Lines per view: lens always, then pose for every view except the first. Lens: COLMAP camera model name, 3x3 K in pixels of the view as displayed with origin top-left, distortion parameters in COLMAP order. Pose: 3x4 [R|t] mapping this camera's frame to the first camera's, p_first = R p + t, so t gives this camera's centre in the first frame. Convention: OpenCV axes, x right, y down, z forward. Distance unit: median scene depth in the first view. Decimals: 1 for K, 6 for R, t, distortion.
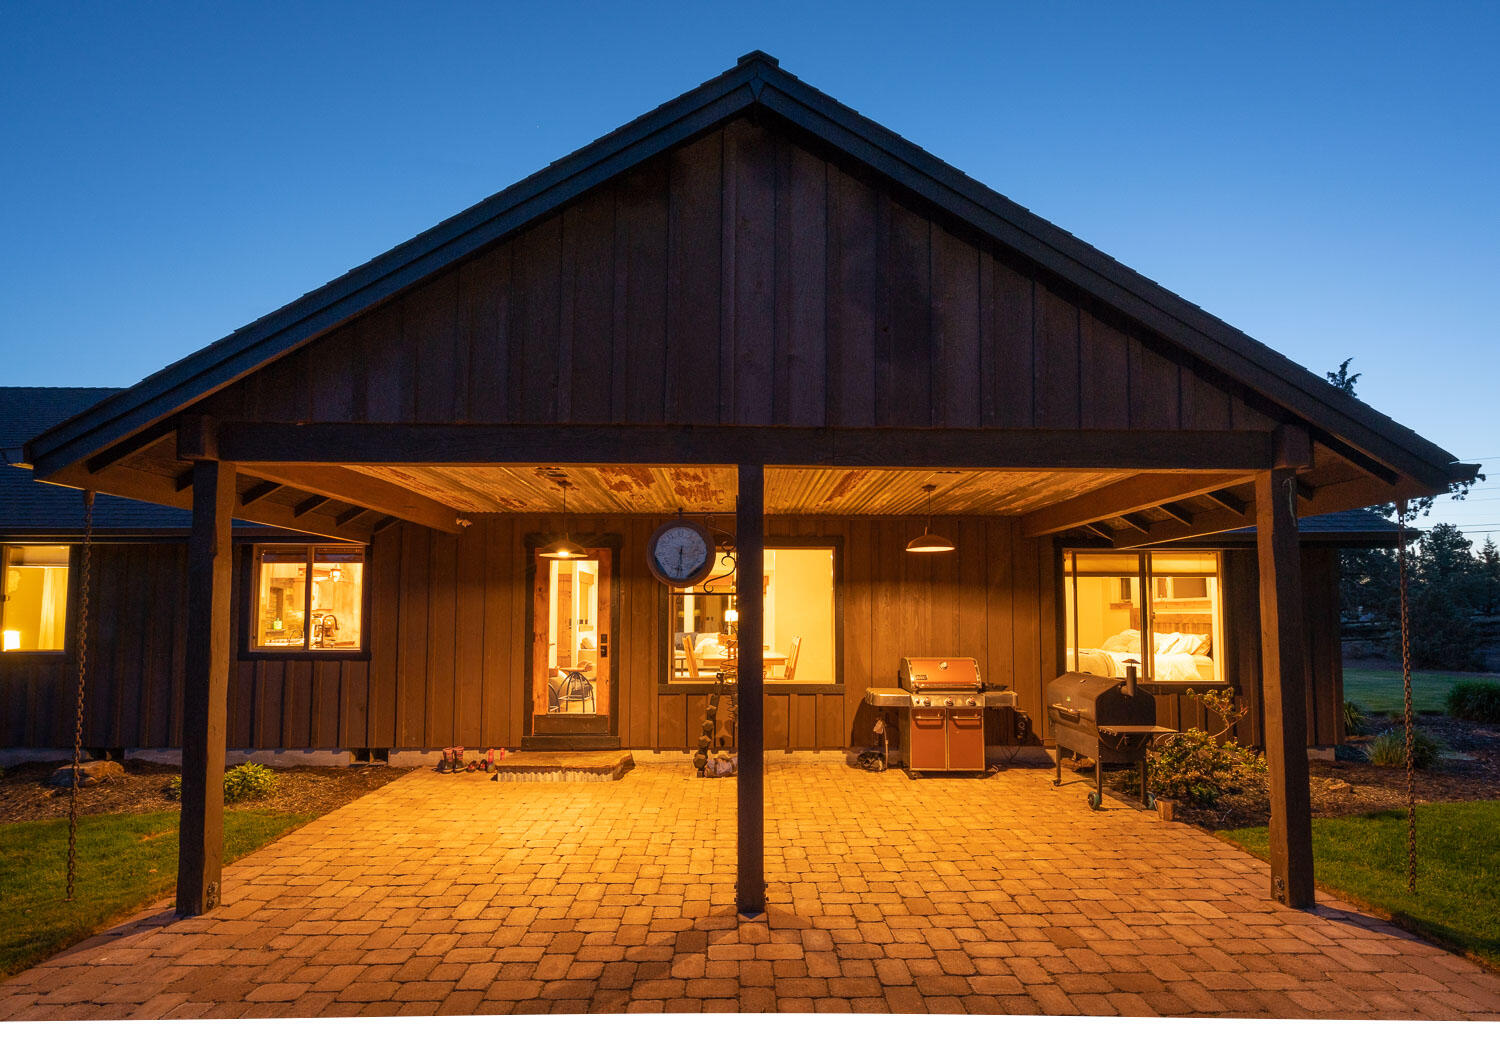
lens RADIAL K [[814.2, 0, 778.9], [0, 814.2, 556.4], [0, 0, 1]] dist [-0.002214, 0.000871]
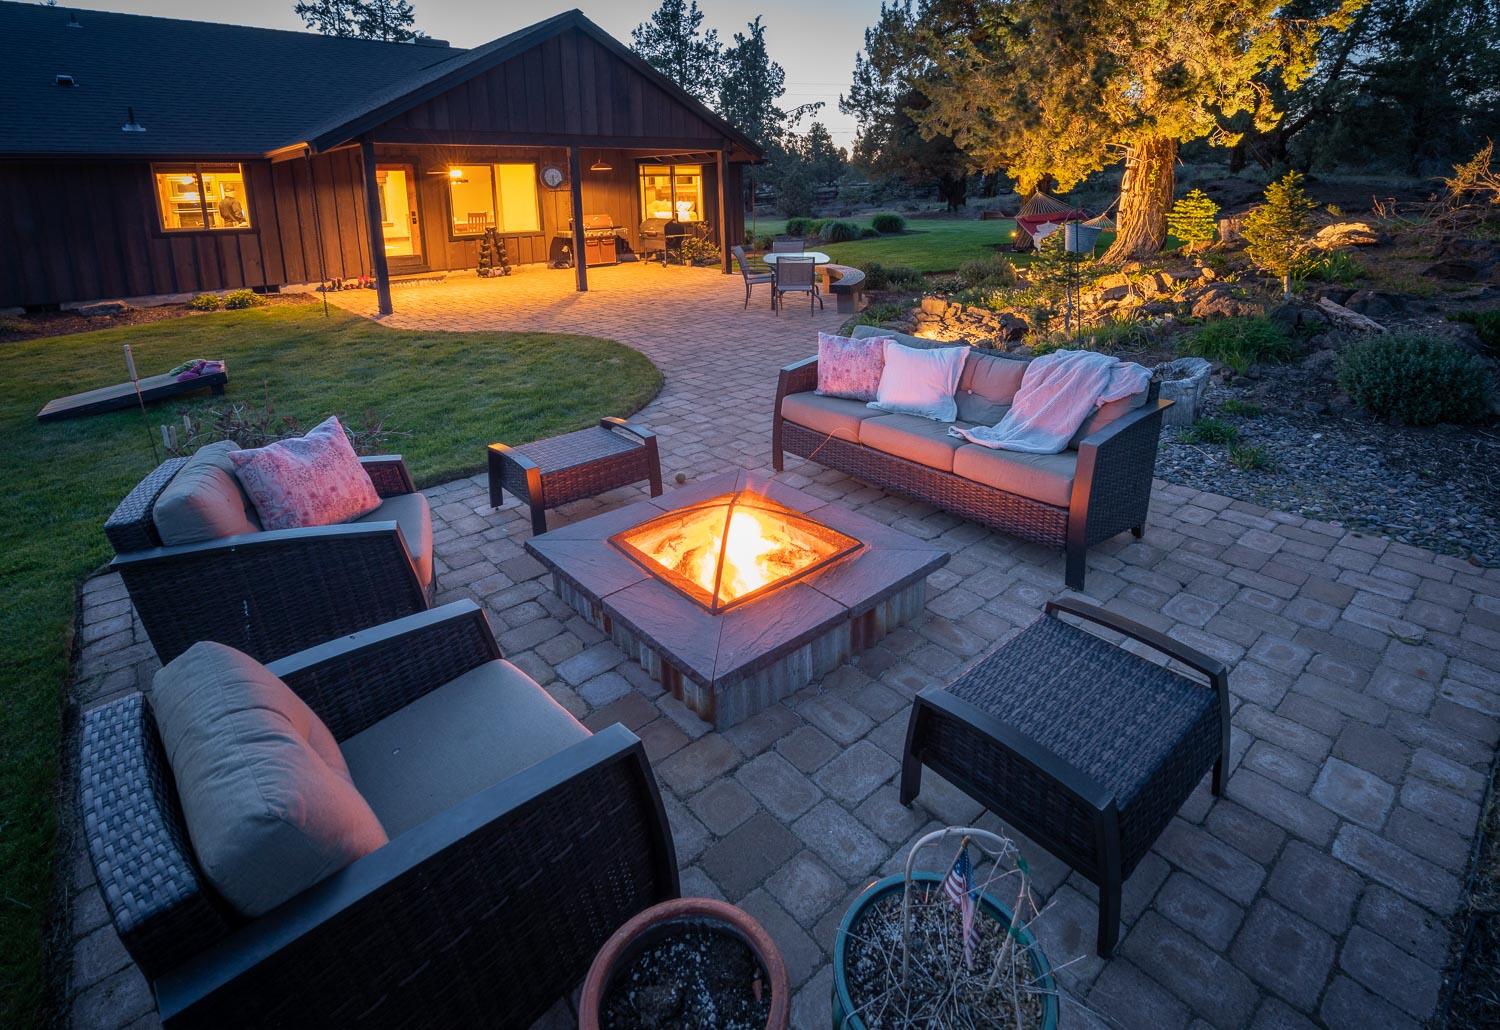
lens RADIAL K [[923.5, 0, 782.7], [0, 923.5, 357.7], [0, 0, 1]] dist [-0.009095, 0.002601]
pose [[0.813921, -0.126017, 0.567144, -0.817309], [-0.017762, 0.970339, 0.241096, -0.110015], [-0.580704, -0.206307, 0.787541, -1.301954]]
